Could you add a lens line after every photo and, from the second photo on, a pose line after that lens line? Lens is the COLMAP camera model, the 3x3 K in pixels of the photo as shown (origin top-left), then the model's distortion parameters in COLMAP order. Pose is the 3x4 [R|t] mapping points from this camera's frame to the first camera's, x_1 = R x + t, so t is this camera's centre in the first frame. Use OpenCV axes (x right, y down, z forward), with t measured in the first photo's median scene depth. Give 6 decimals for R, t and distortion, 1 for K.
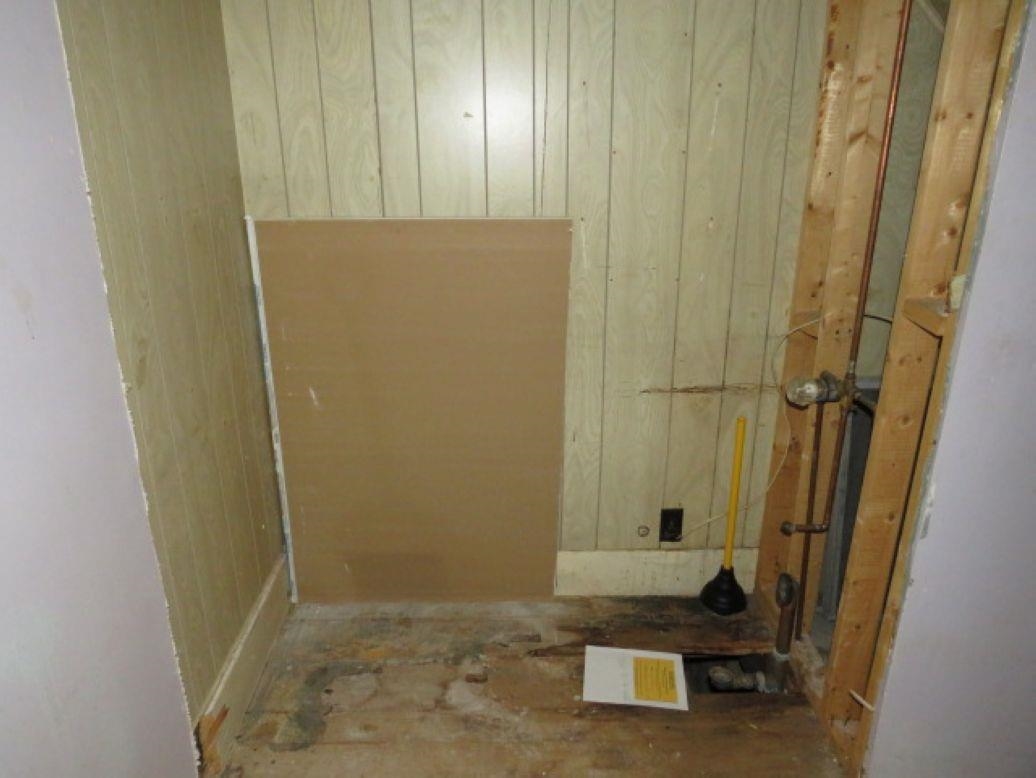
lens RADIAL K [[742.2, 0, 518.0], [0, 742.2, 381.9], [0, 0, 1]] dist [0.004120, 0.000485]
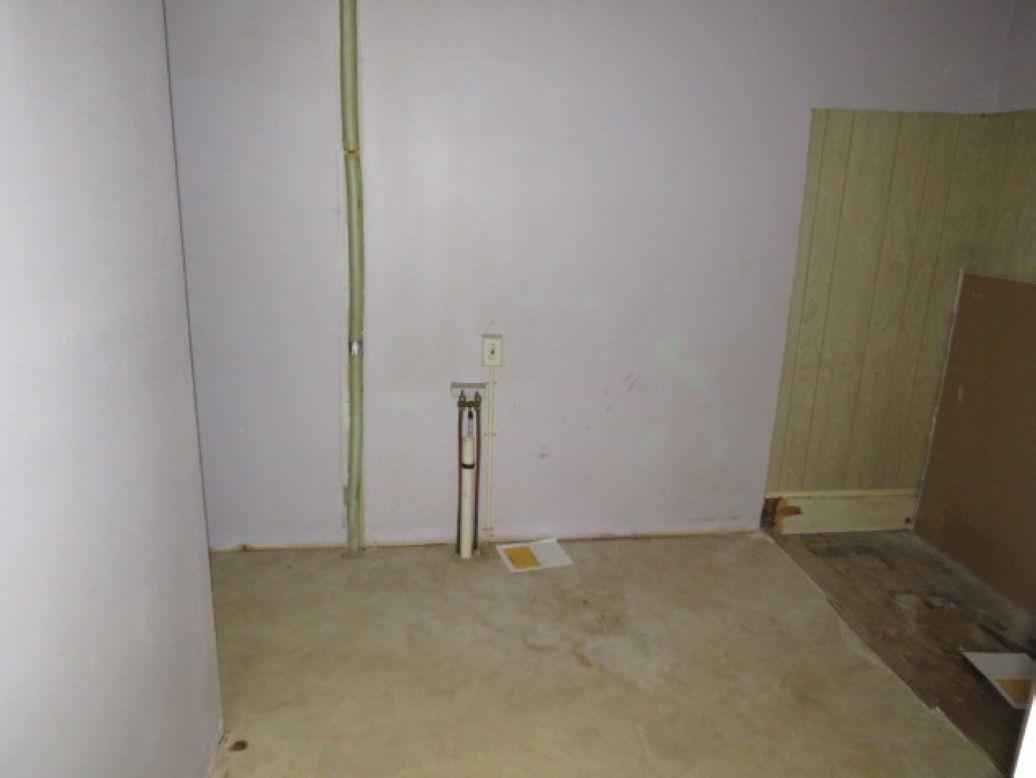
lens RADIAL K [[742.2, 0, 519.0], [0, 742.2, 389.9], [0, 0, 1]] dist [0.004120, 0.000485]
pose [[0.115814, 0.263221, -0.957759, 1.087878], [-0.364887, 0.908101, 0.205451, 0.030857], [0.923821, 0.325679, 0.201217, -0.116698]]
